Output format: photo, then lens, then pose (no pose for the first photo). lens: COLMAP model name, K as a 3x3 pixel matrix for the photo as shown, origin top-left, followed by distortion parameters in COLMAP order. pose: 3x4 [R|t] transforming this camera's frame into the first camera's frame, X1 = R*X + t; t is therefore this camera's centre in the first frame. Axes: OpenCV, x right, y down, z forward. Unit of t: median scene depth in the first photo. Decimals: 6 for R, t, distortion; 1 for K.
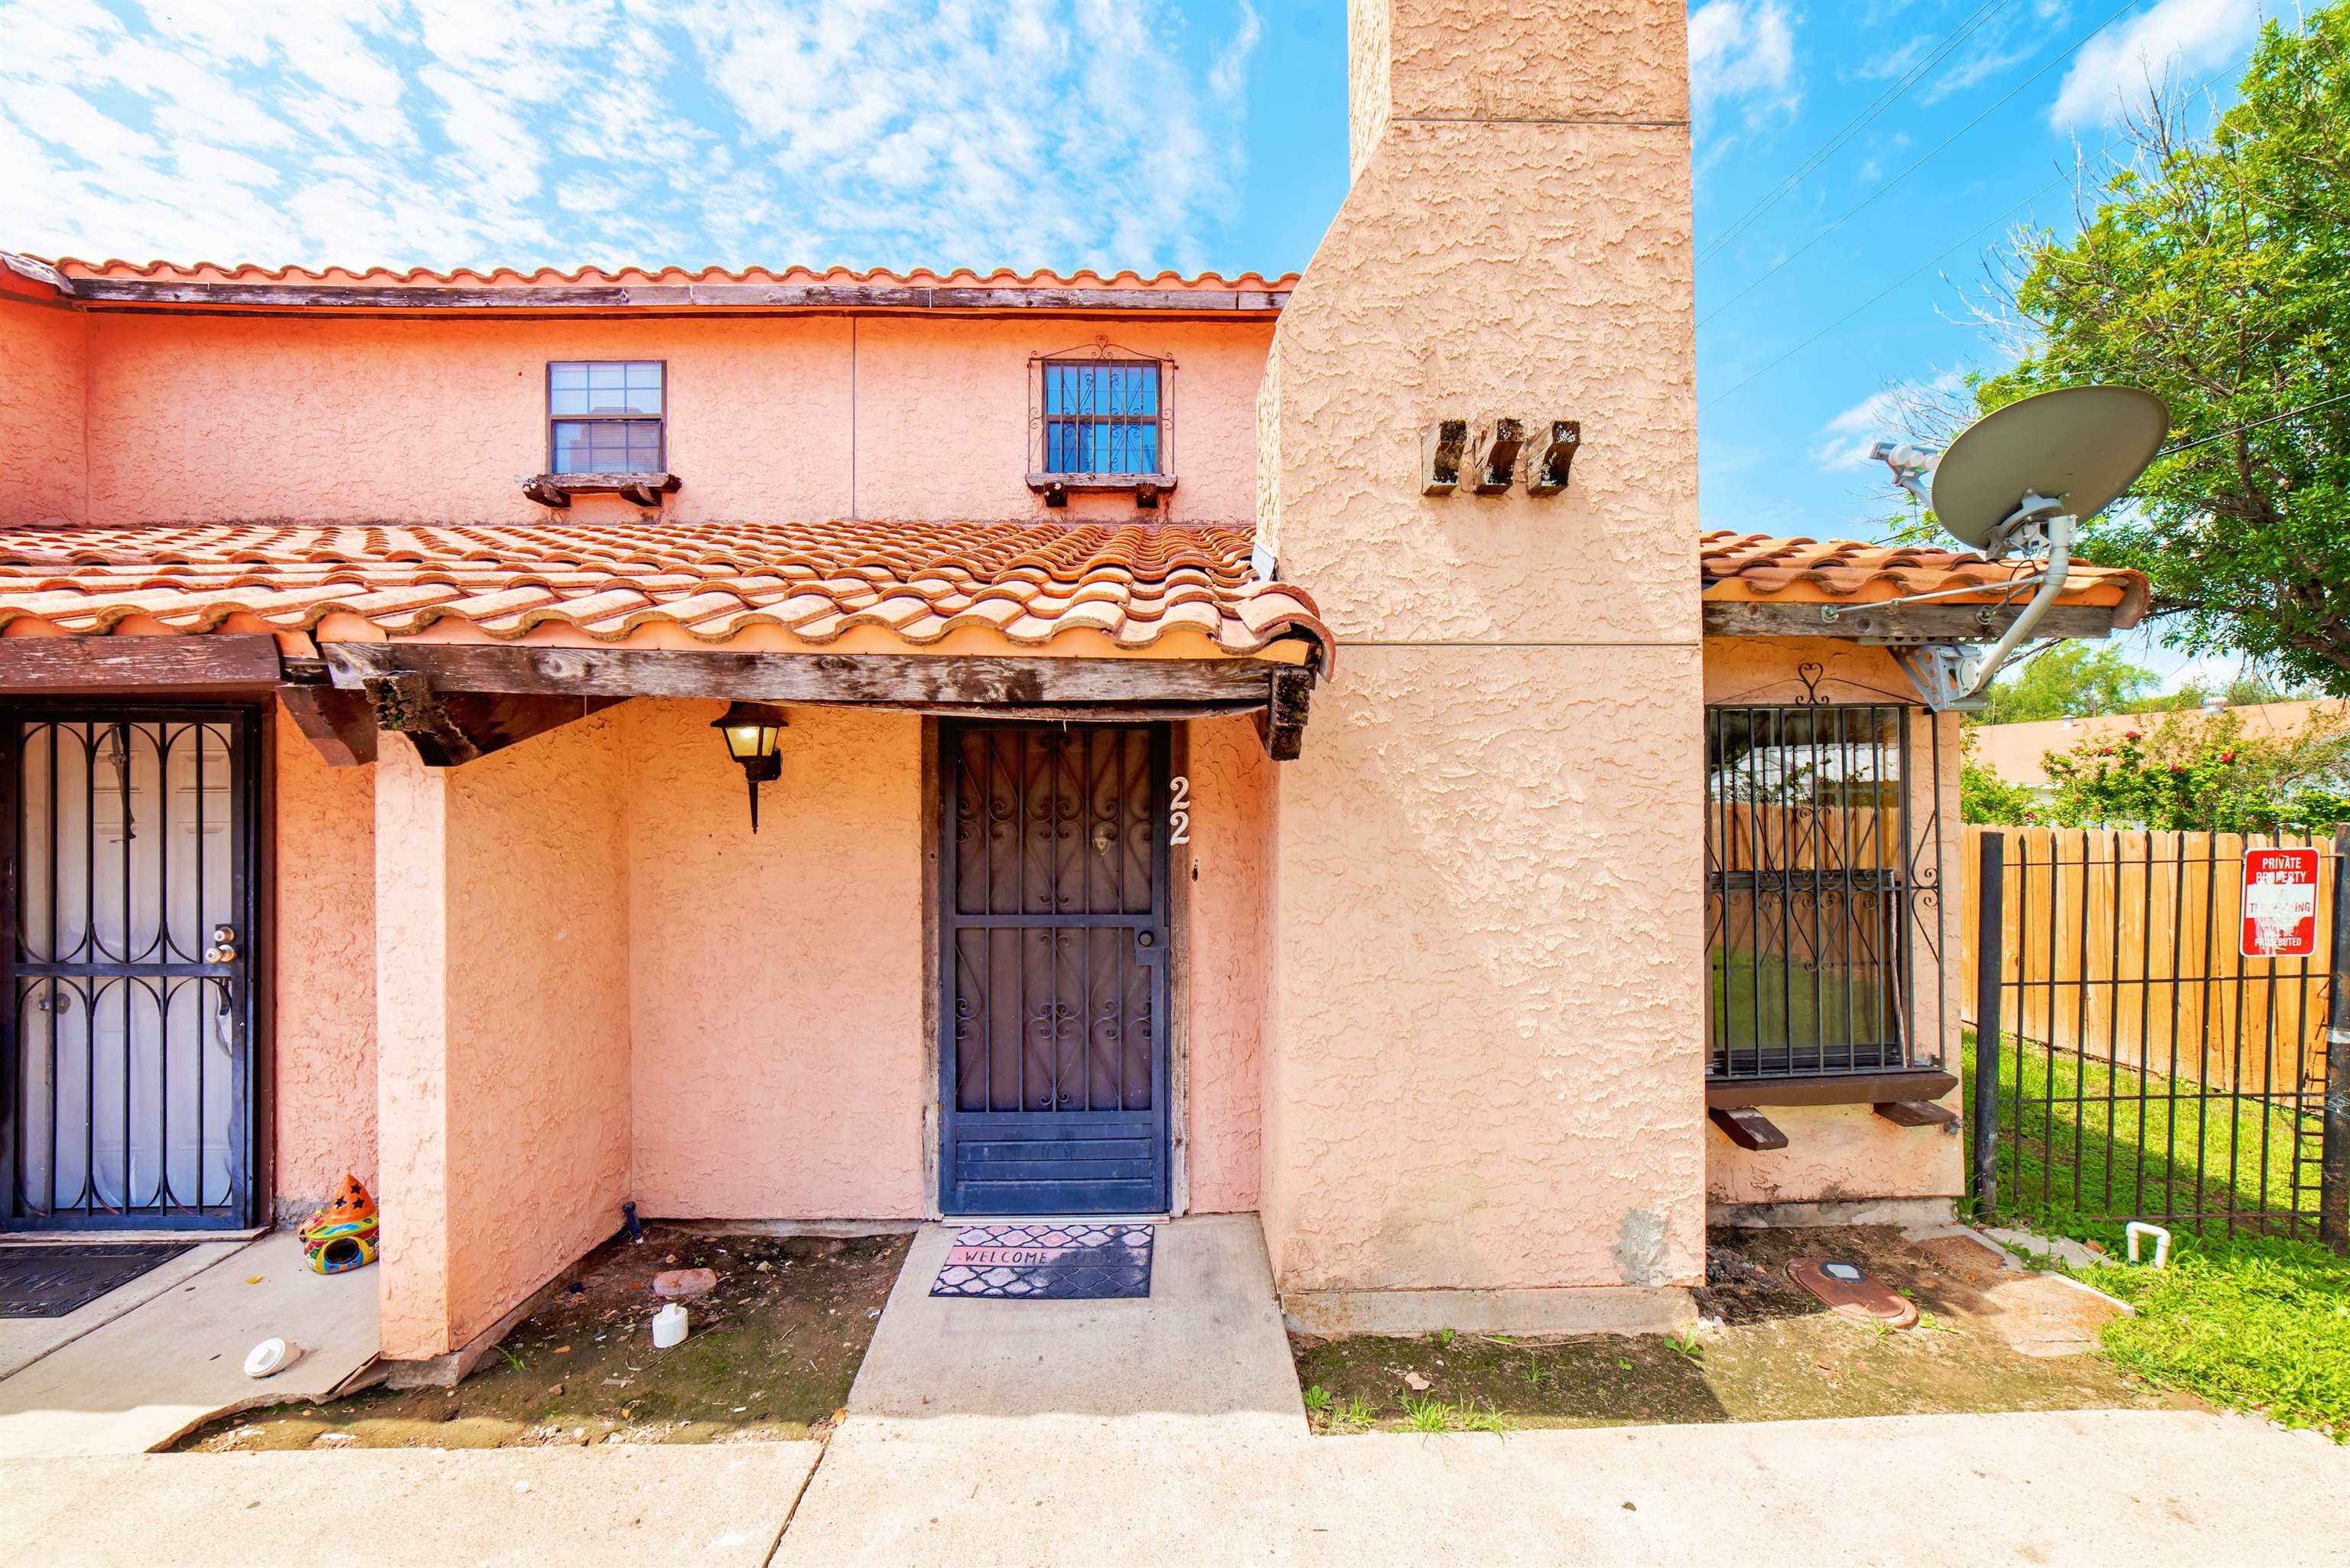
lens RADIAL K [[904.5, 0, 1174.5], [0, 904.5, 786.4], [0, 0, 1]] dist [-0.022143, 0.008329]
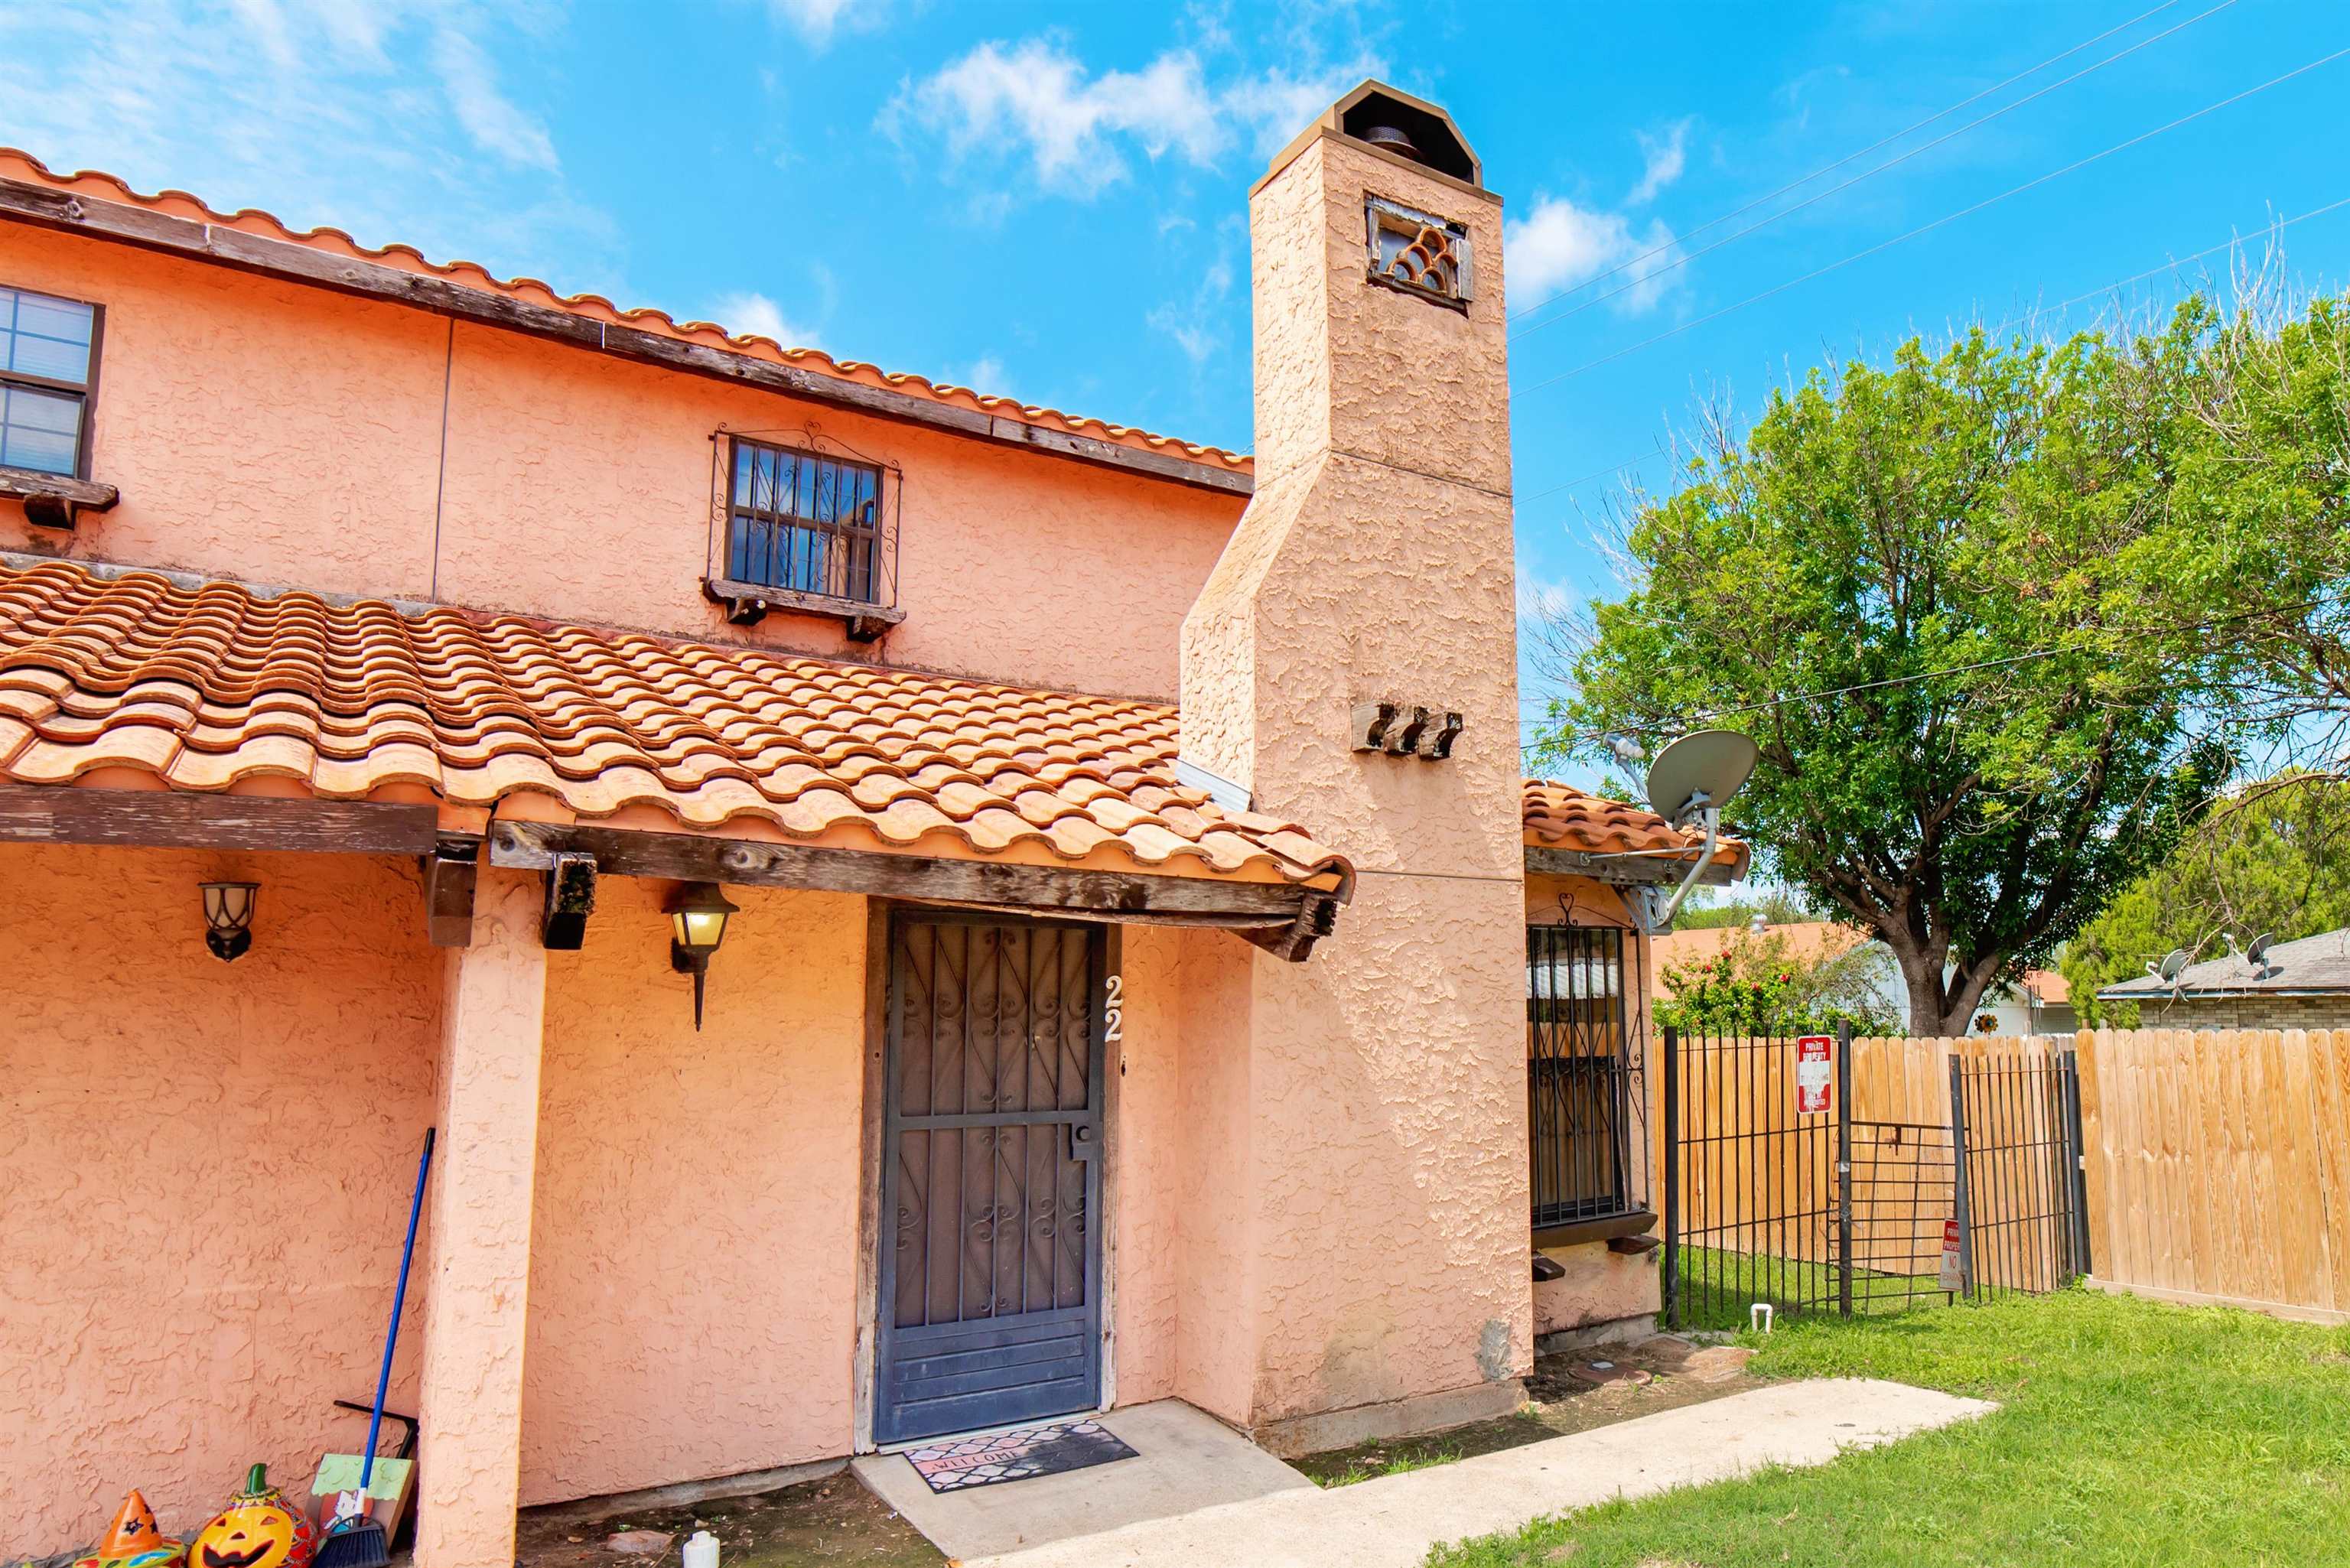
lens RADIAL K [[1486.8, 0, 1338.0], [0, 1486.8, 851.3], [0, 0, 1]] dist [-0.013179, 0.003468]
pose [[0.830598, 0.061811, 0.553431, -0.797398], [-0.002674, 0.994252, -0.107032, 0.031982], [-0.556865, 0.087421, 0.825989, -0.621059]]
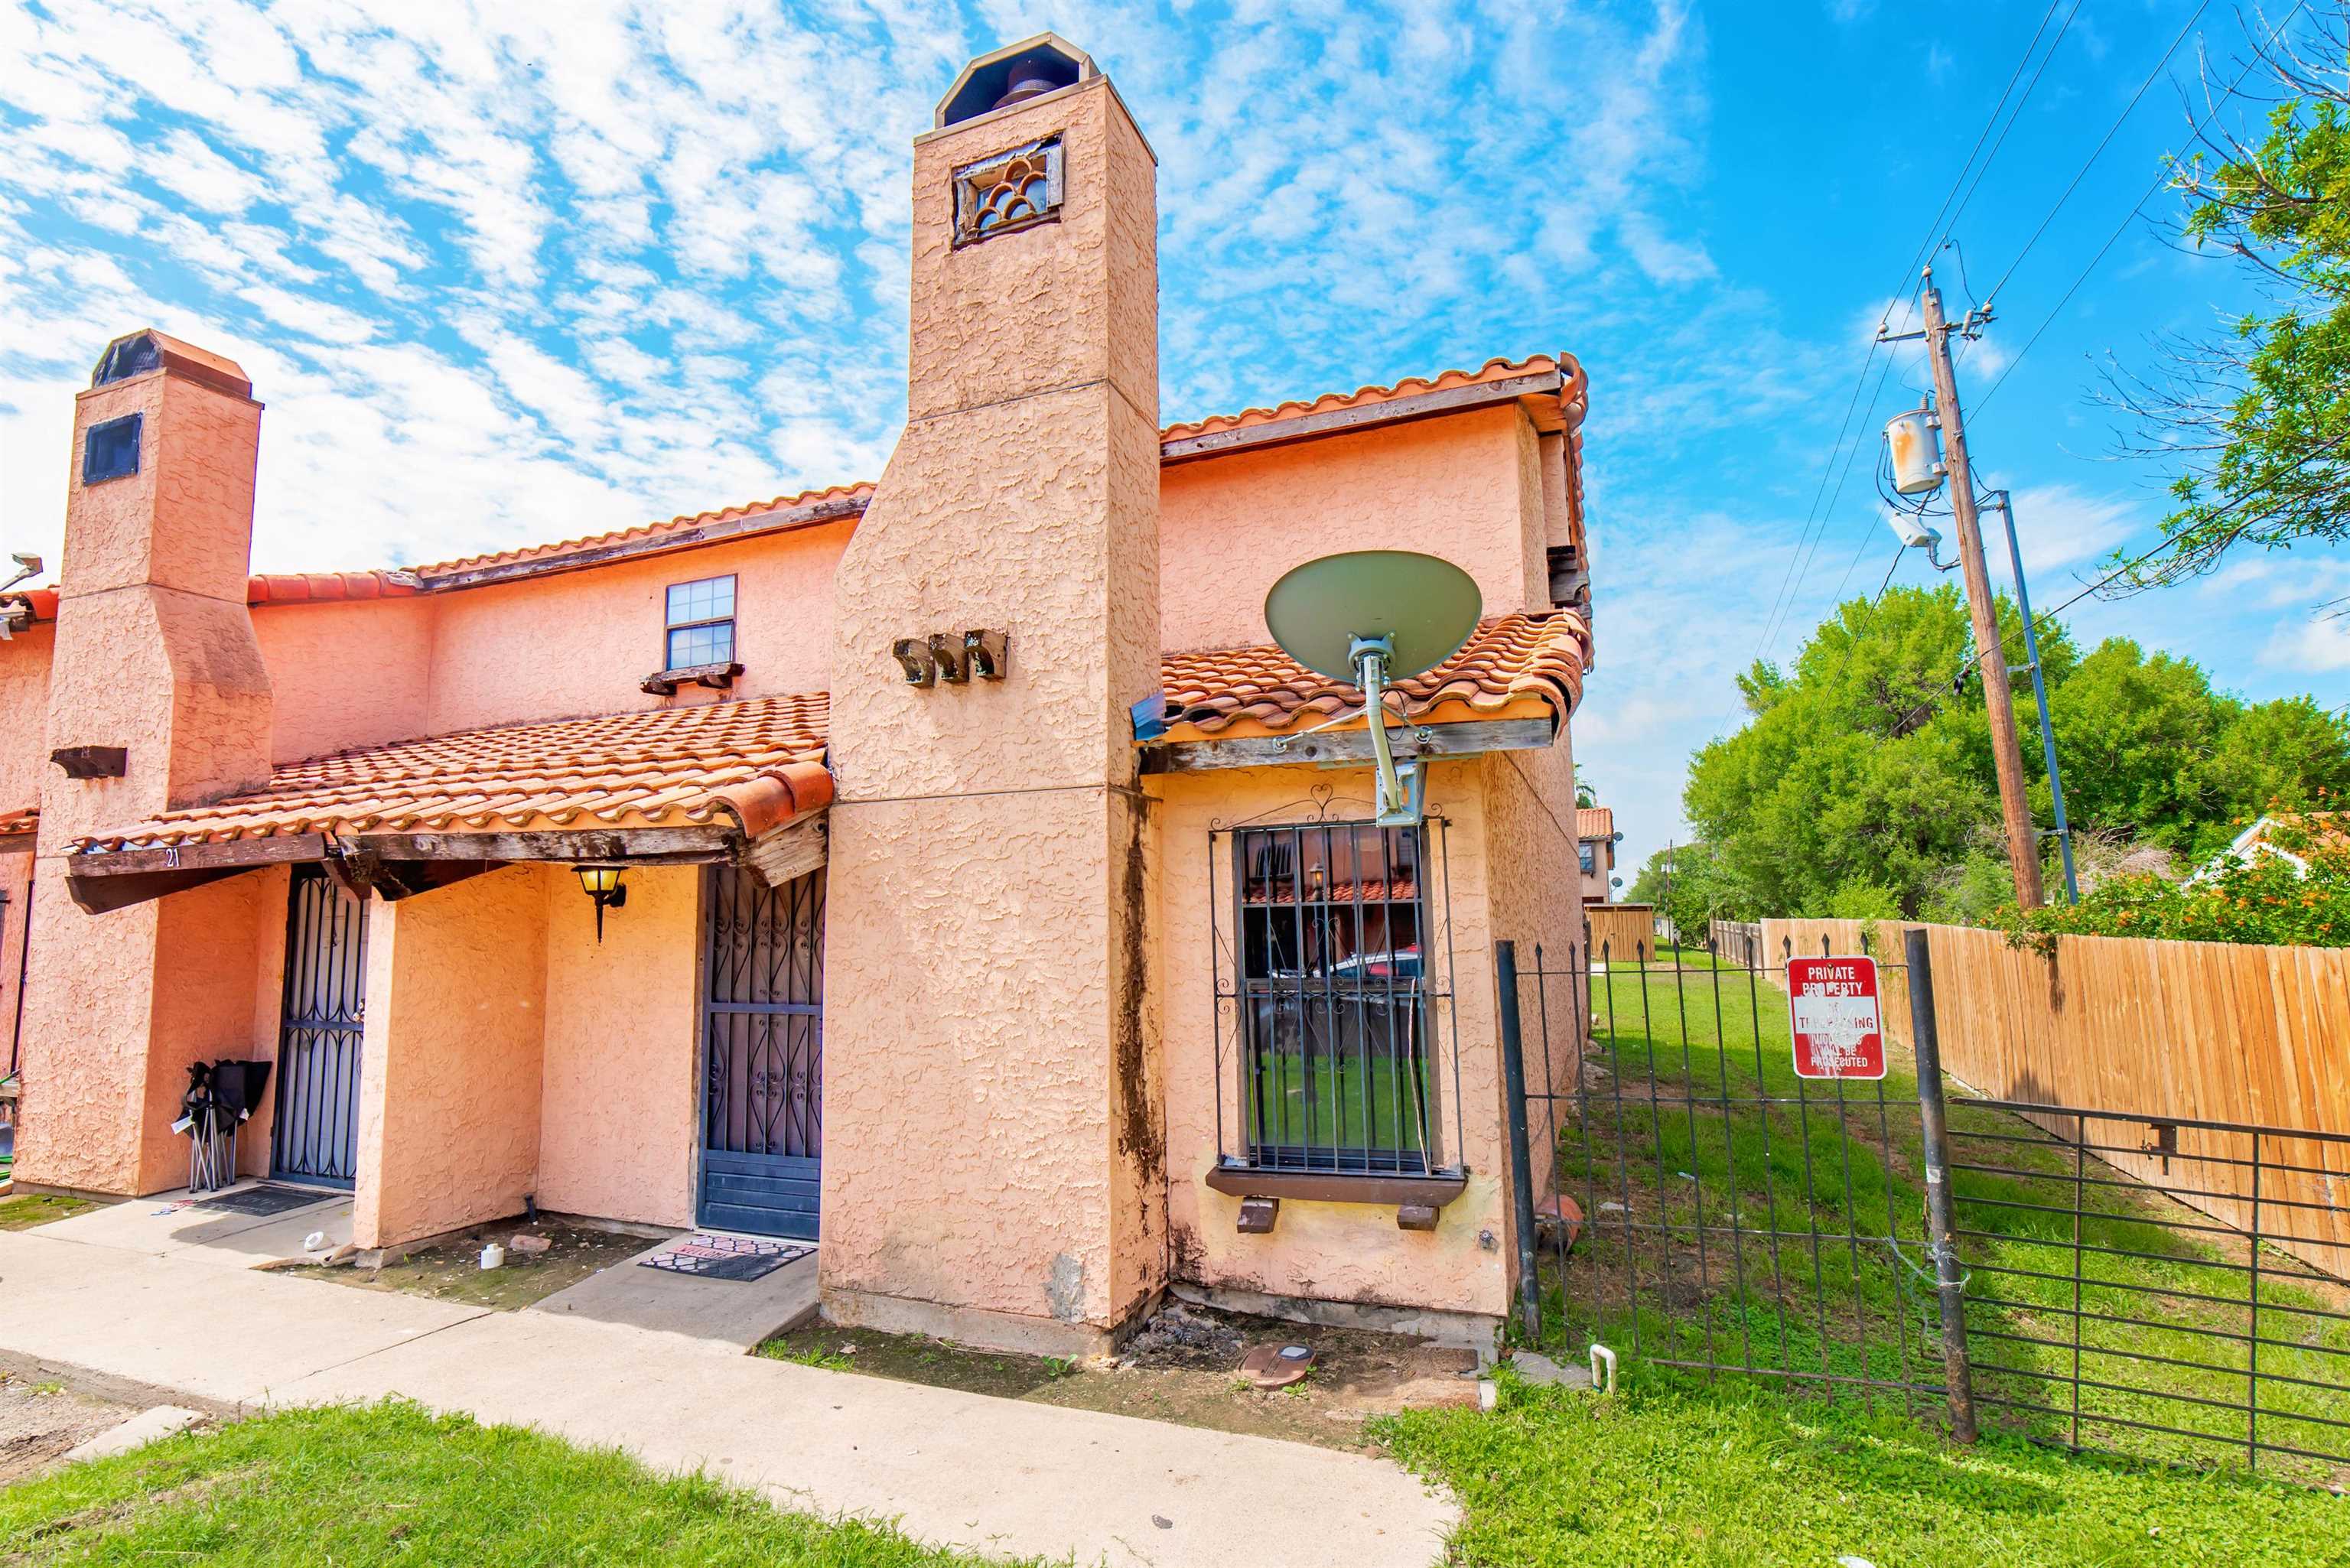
lens RADIAL K [[1109.4, 0, 1159.7], [0, 1109.4, 787.3], [0, 0, 1]] dist [-0.016504, 0.000737]
pose [[0.920441, -0.056826, -0.386728, 1.139539], [0.014649, 0.993696, -0.111148, 0.014233], [0.390606, 0.096640, 0.915471, -0.338060]]
